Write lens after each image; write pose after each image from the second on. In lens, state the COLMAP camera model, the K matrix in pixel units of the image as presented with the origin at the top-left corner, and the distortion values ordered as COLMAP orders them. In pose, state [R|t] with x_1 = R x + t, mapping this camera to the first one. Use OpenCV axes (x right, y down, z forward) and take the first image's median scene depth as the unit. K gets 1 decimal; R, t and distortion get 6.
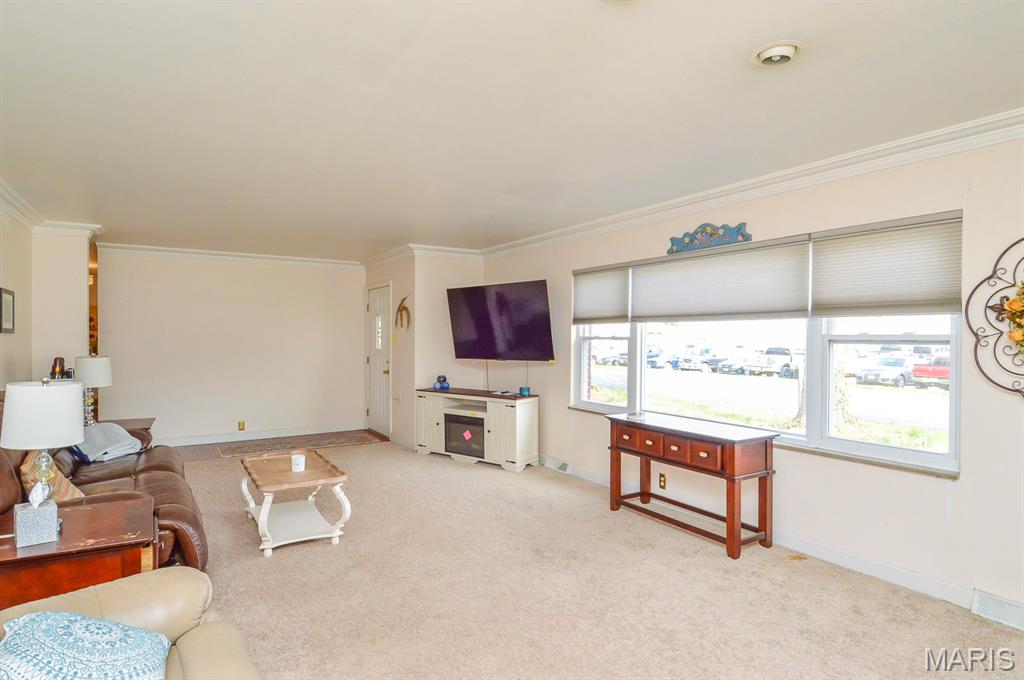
lens RADIAL K [[558.5, 0, 511.8], [0, 558.5, 335.1], [0, 0, 1]] dist [-0.003344, -0.001232]
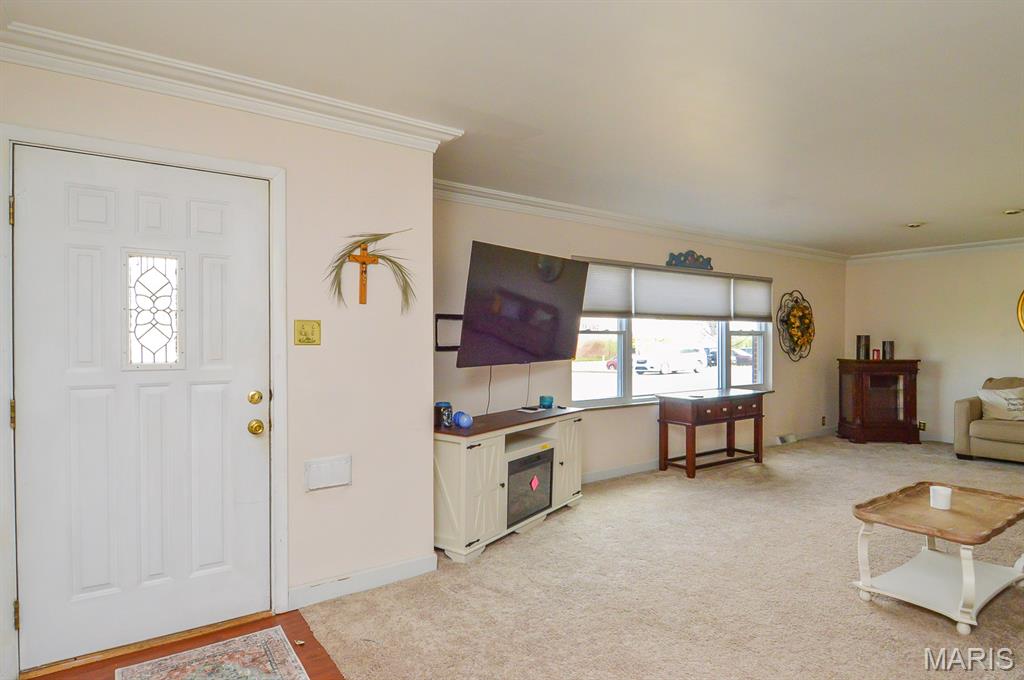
lens RADIAL K [[558.5, 0, 511.8], [0, 558.5, 335.1], [0, 0, 1]] dist [-0.003344, -0.001232]
pose [[-0.060683, 0.004830, 0.998145, -0.945386], [0.000157, 0.999988, -0.004829, 0.018613], [-0.998157, -0.000136, -0.060683, 1.412402]]
